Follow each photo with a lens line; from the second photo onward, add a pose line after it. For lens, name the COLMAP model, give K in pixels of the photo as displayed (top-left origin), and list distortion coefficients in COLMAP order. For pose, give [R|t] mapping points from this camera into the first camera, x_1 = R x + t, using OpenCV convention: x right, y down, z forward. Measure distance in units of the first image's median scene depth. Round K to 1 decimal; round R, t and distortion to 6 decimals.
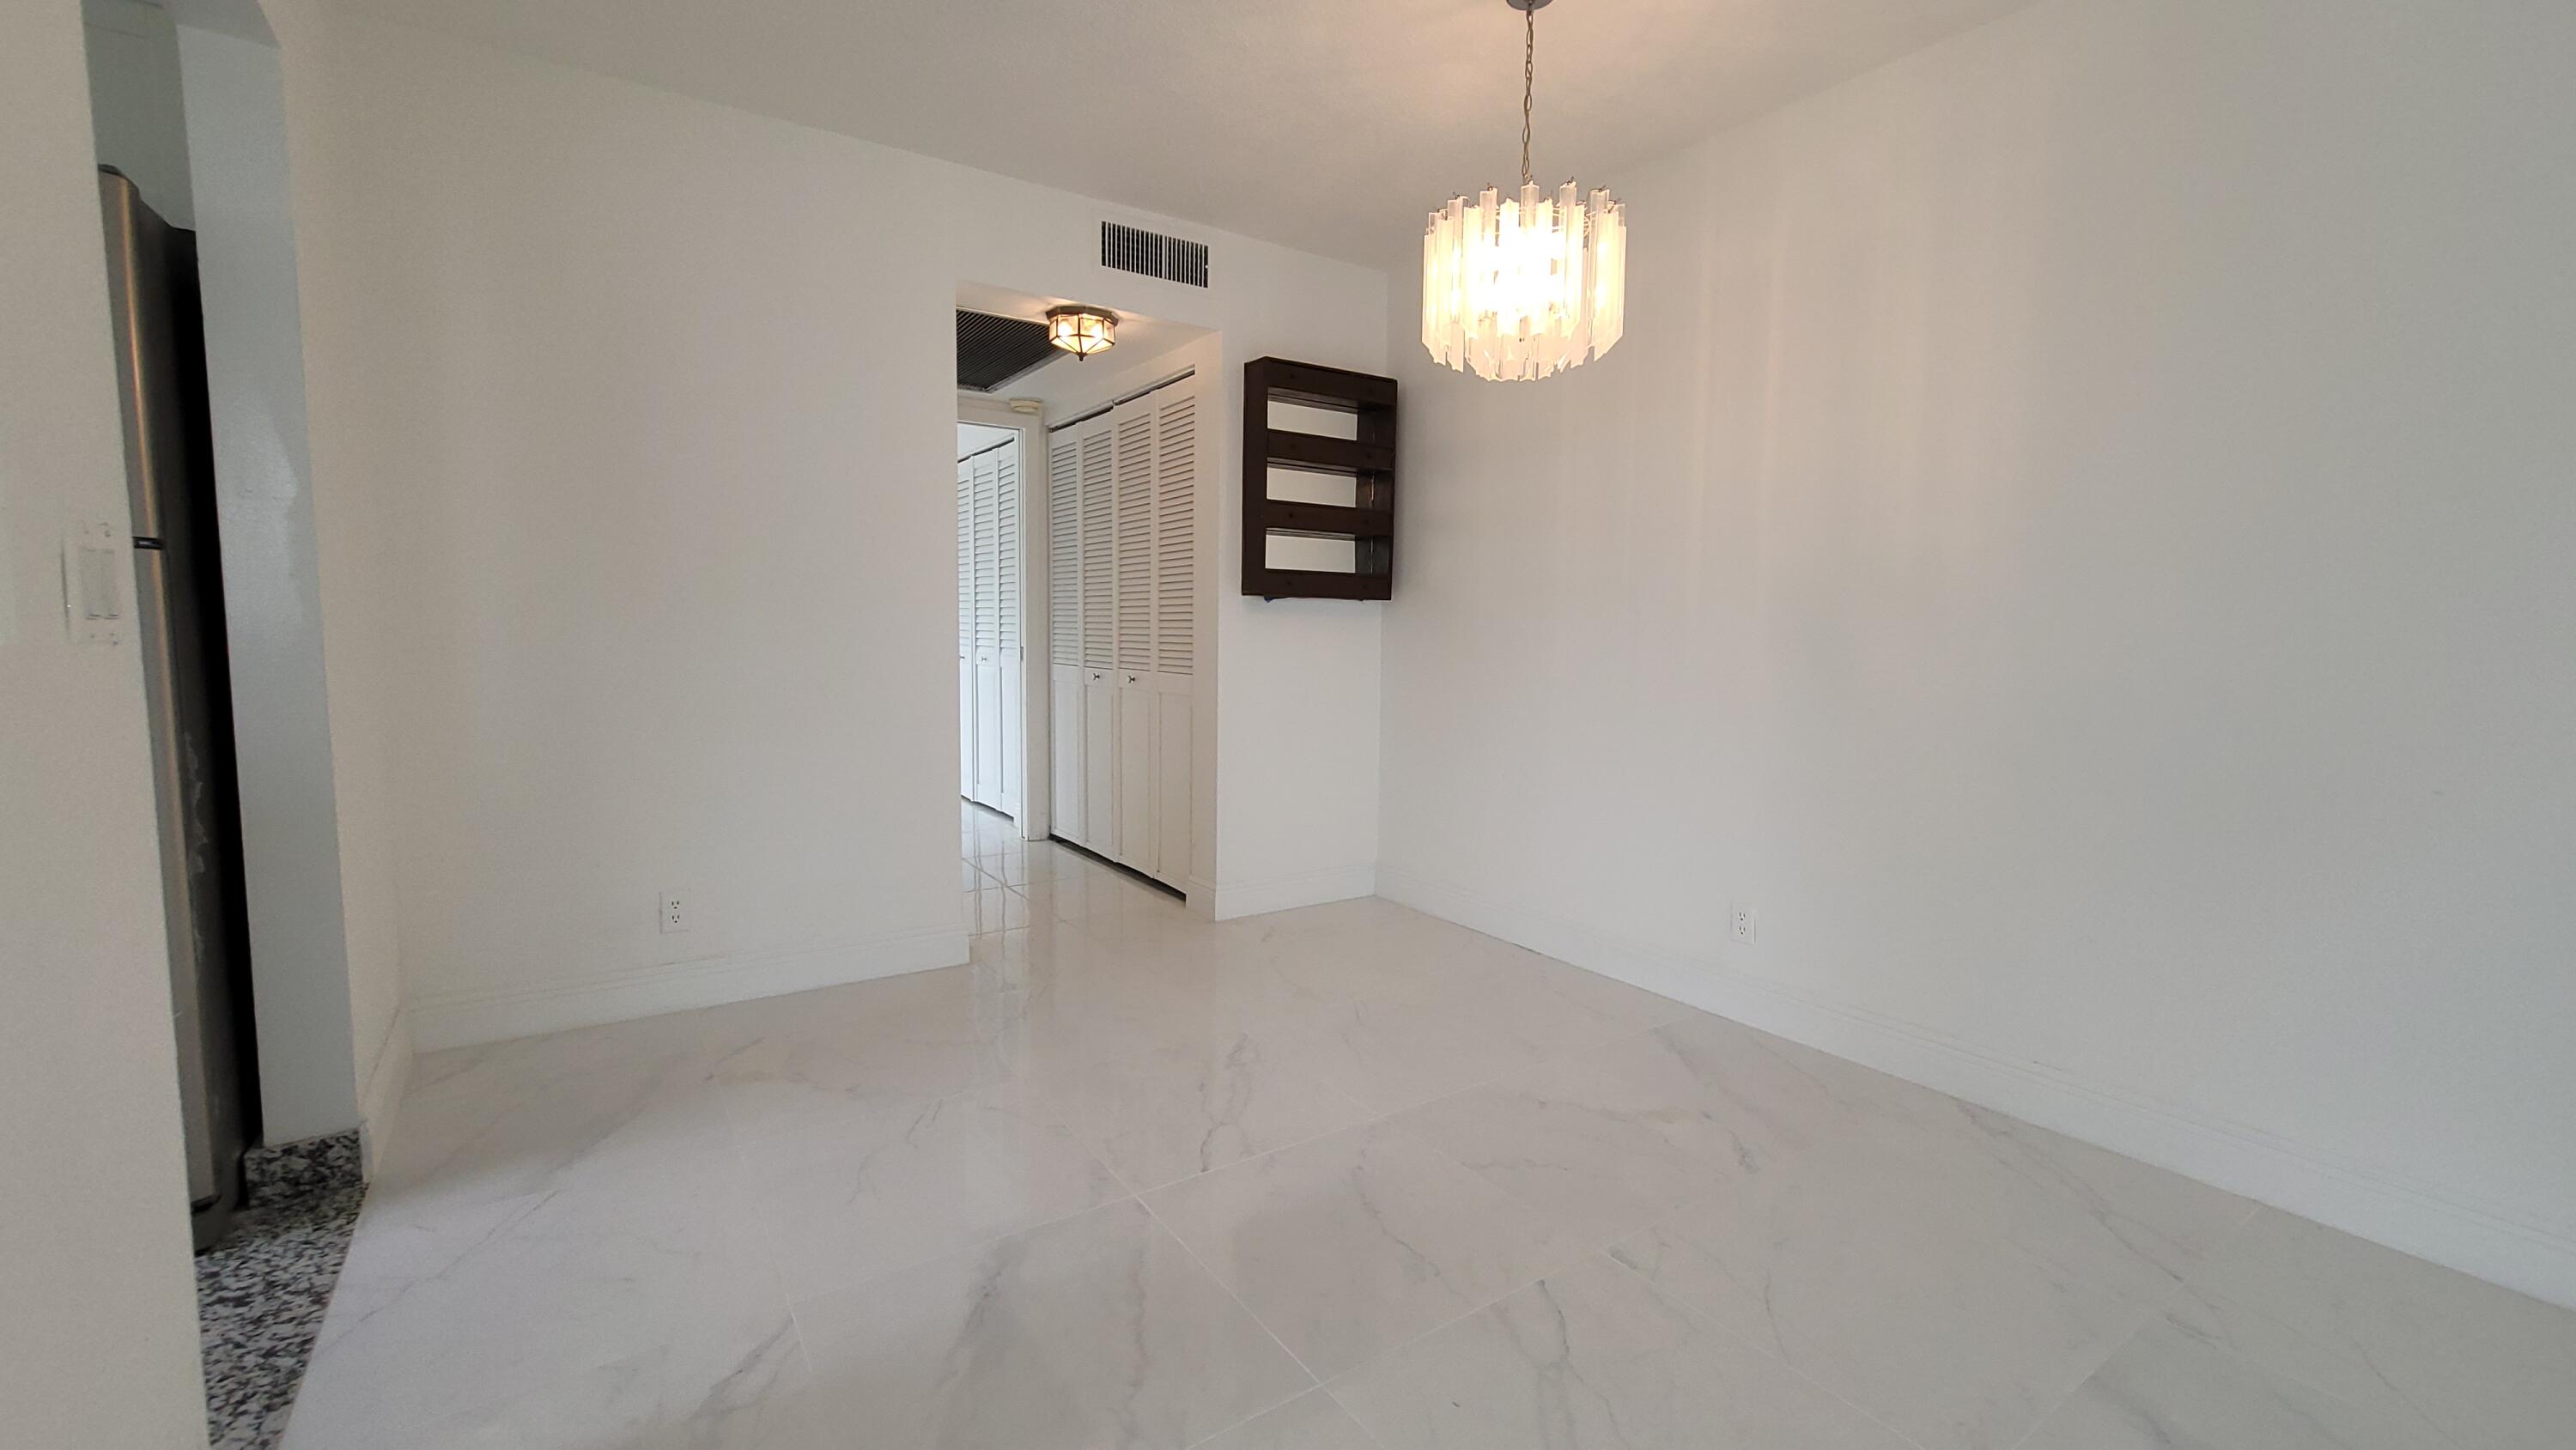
lens RADIAL K [[1055.4, 0, 1288.0], [0, 1055.4, 725.0], [0, 0, 1]] dist [-0.008938, -0.000002]
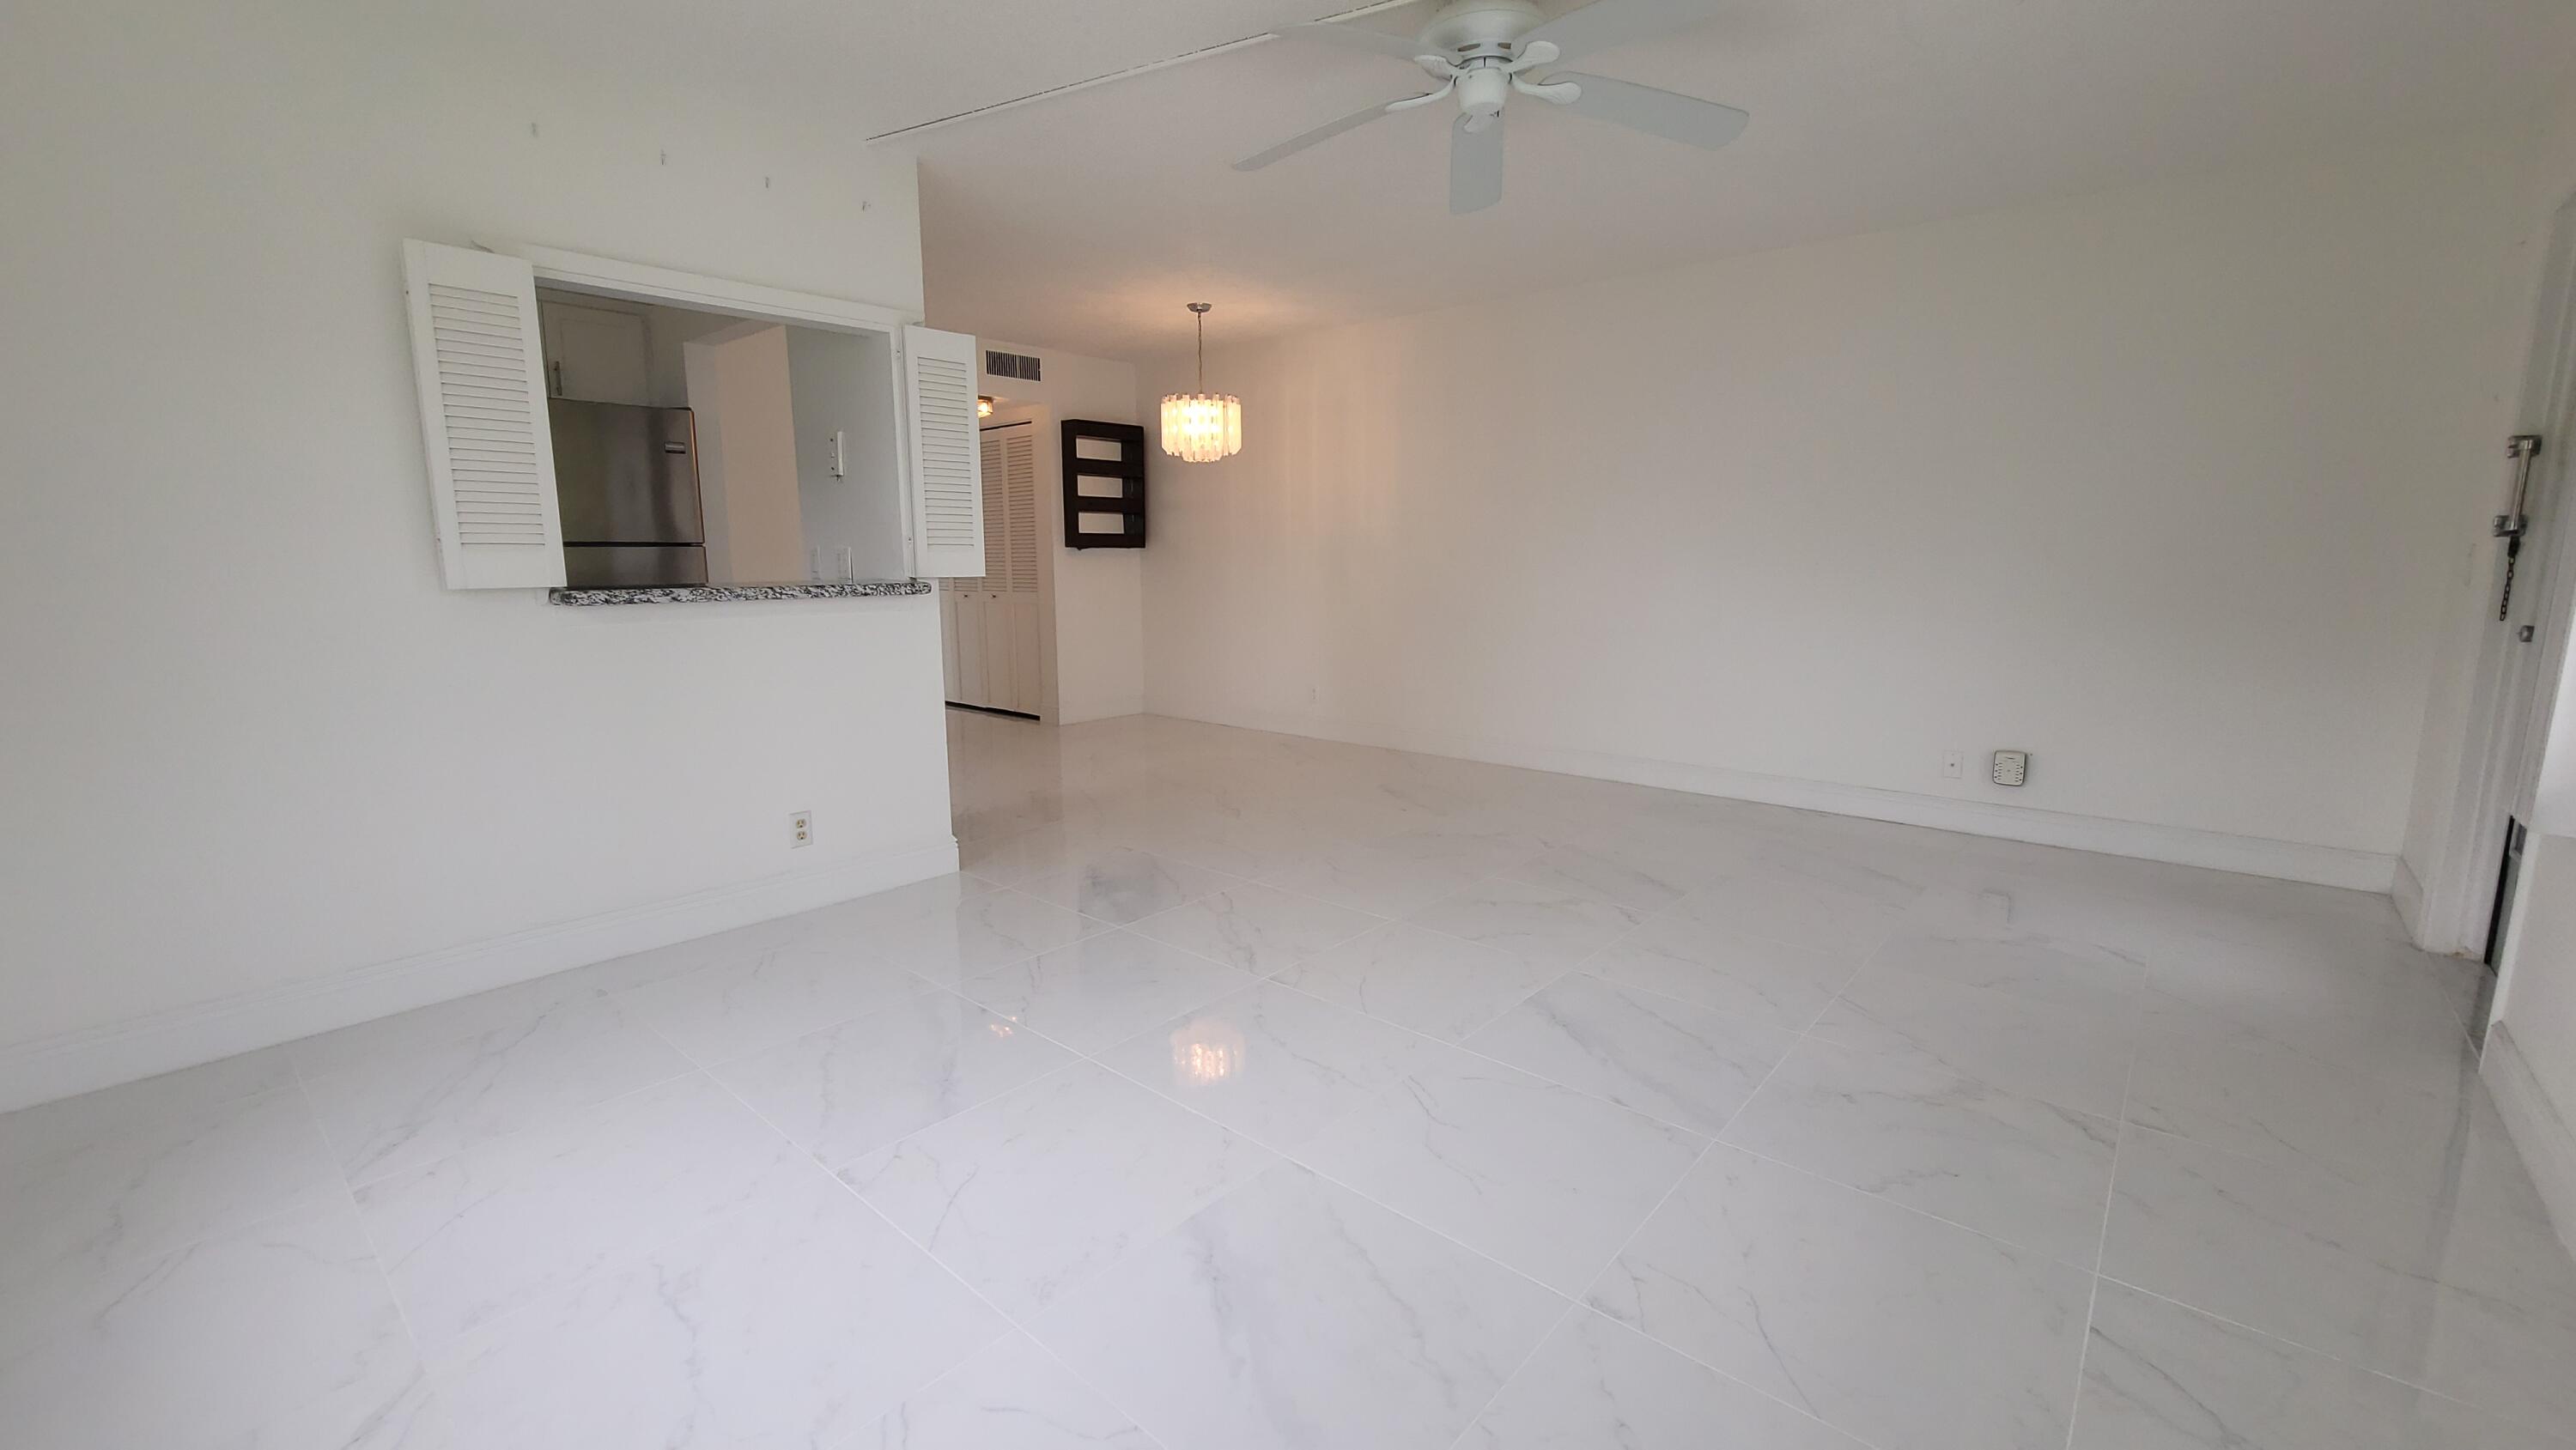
lens RADIAL K [[1055.4, 0, 1288.0], [0, 1055.4, 725.0], [0, 0, 1]] dist [-0.008938, -0.000002]
pose [[0.967208, -0.056343, 0.247659, -0.141604], [0.040931, 0.996916, 0.066950, 0.079152], [-0.250668, -0.054618, 0.966531, -0.895031]]
